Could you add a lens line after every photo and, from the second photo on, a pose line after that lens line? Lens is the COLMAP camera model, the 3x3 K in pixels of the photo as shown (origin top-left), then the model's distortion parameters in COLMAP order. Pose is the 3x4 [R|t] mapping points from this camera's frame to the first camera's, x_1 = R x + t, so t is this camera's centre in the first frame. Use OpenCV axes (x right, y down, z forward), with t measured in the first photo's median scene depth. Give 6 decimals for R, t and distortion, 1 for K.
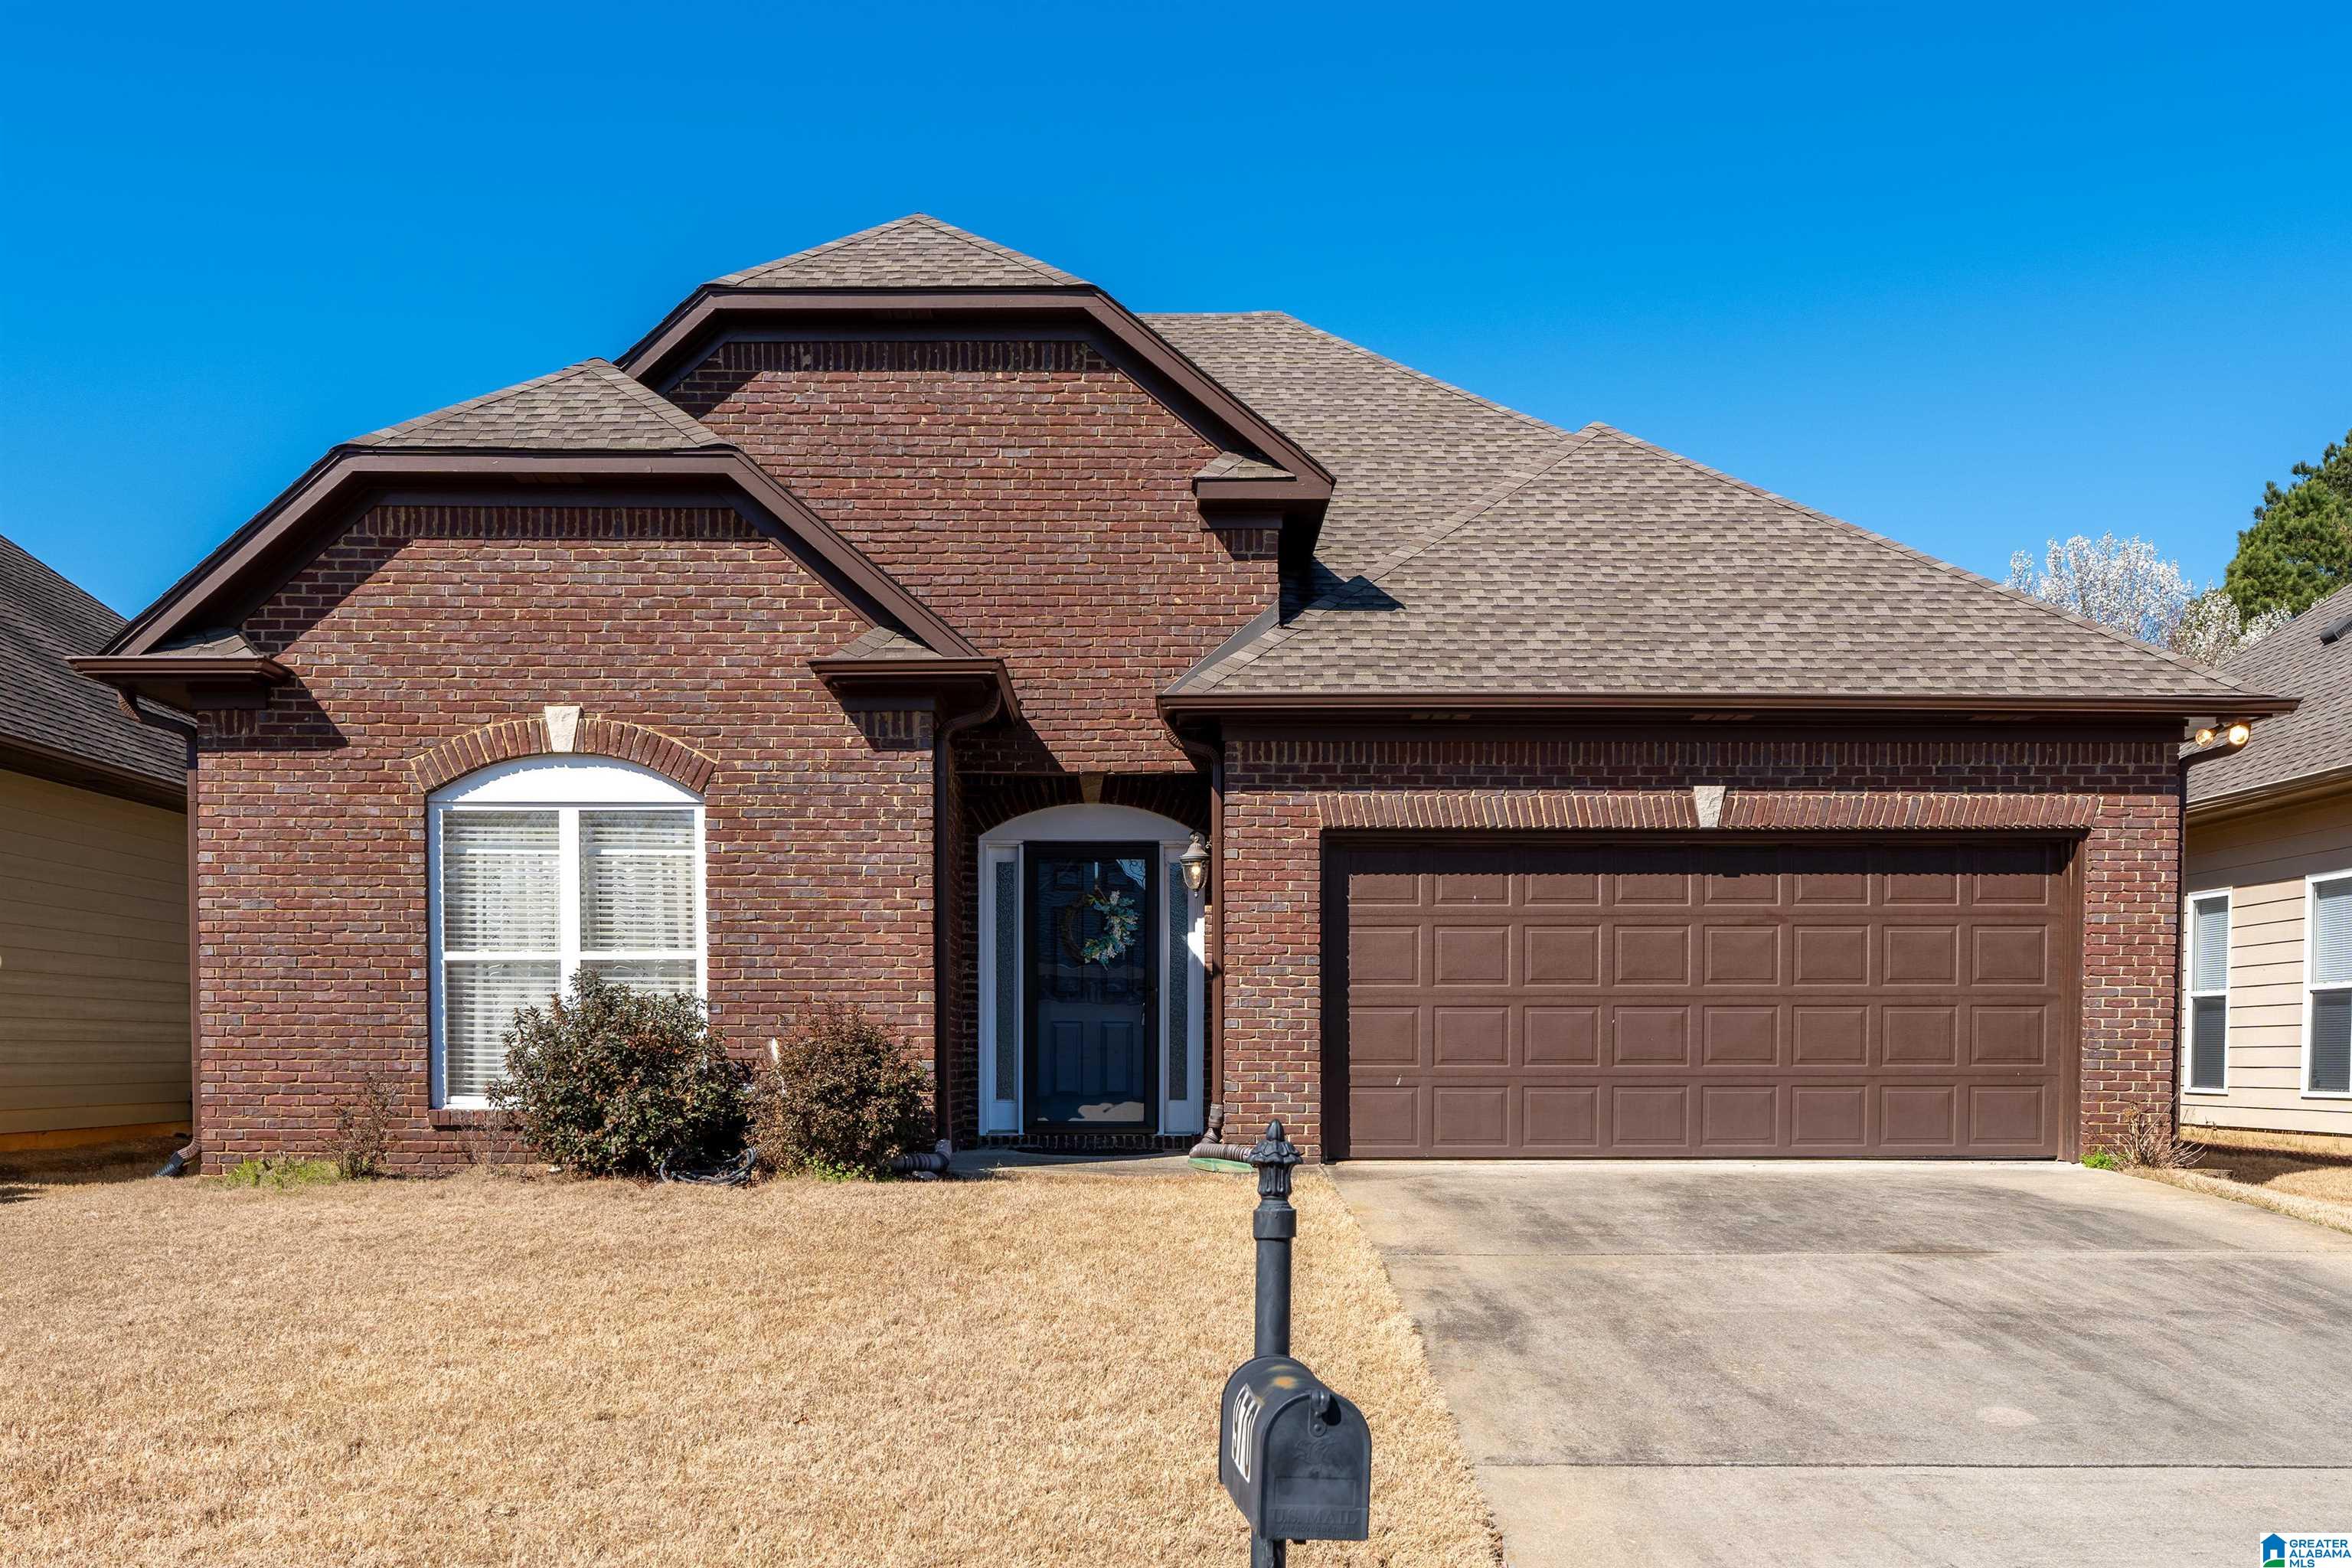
lens RADIAL K [[2233.1, 0, 1170.3], [0, 2233.1, 844.4], [0, 0, 1]] dist [0.004251, -0.007576]
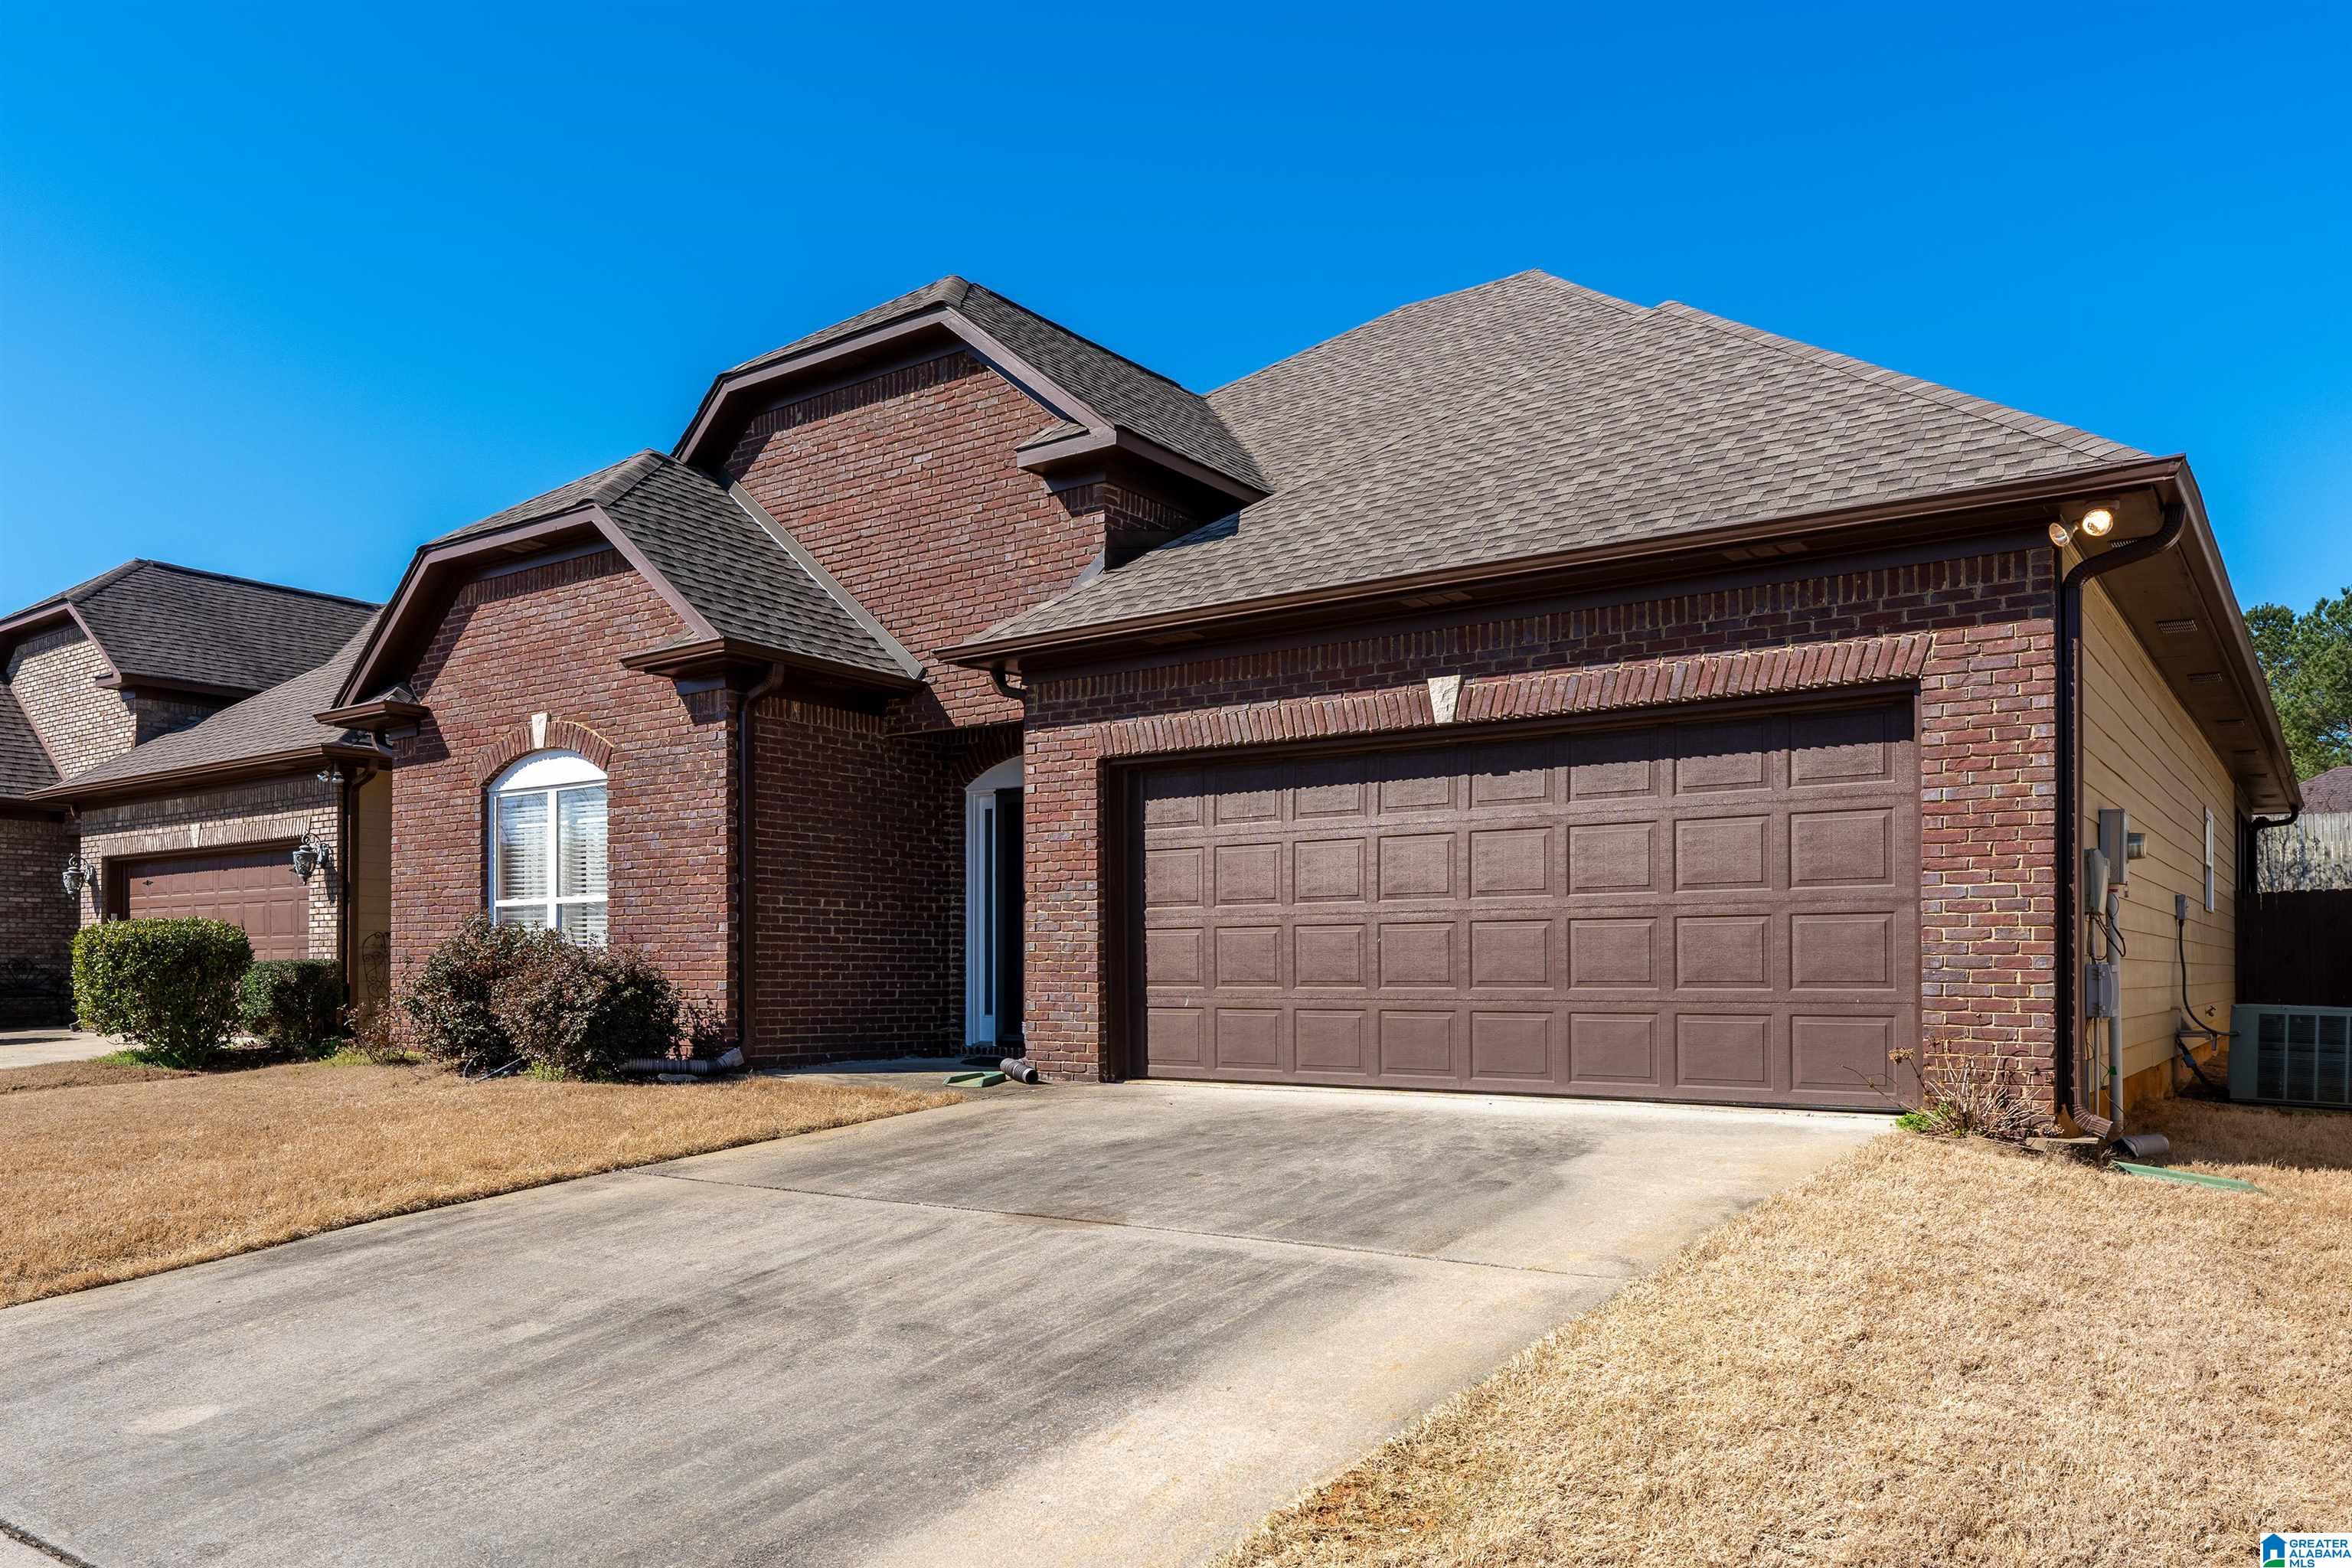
lens RADIAL K [[1669.6, 0, 1039.2], [0, 1669.6, 771.1], [0, 0, 1]] dist [-0.000983, 0.001789]
pose [[0.778722, -0.075690, -0.622787, 0.531106], [0.058801, 0.997131, -0.047662, 0.034272], [0.624608, 0.000495, 0.780939, 0.373074]]
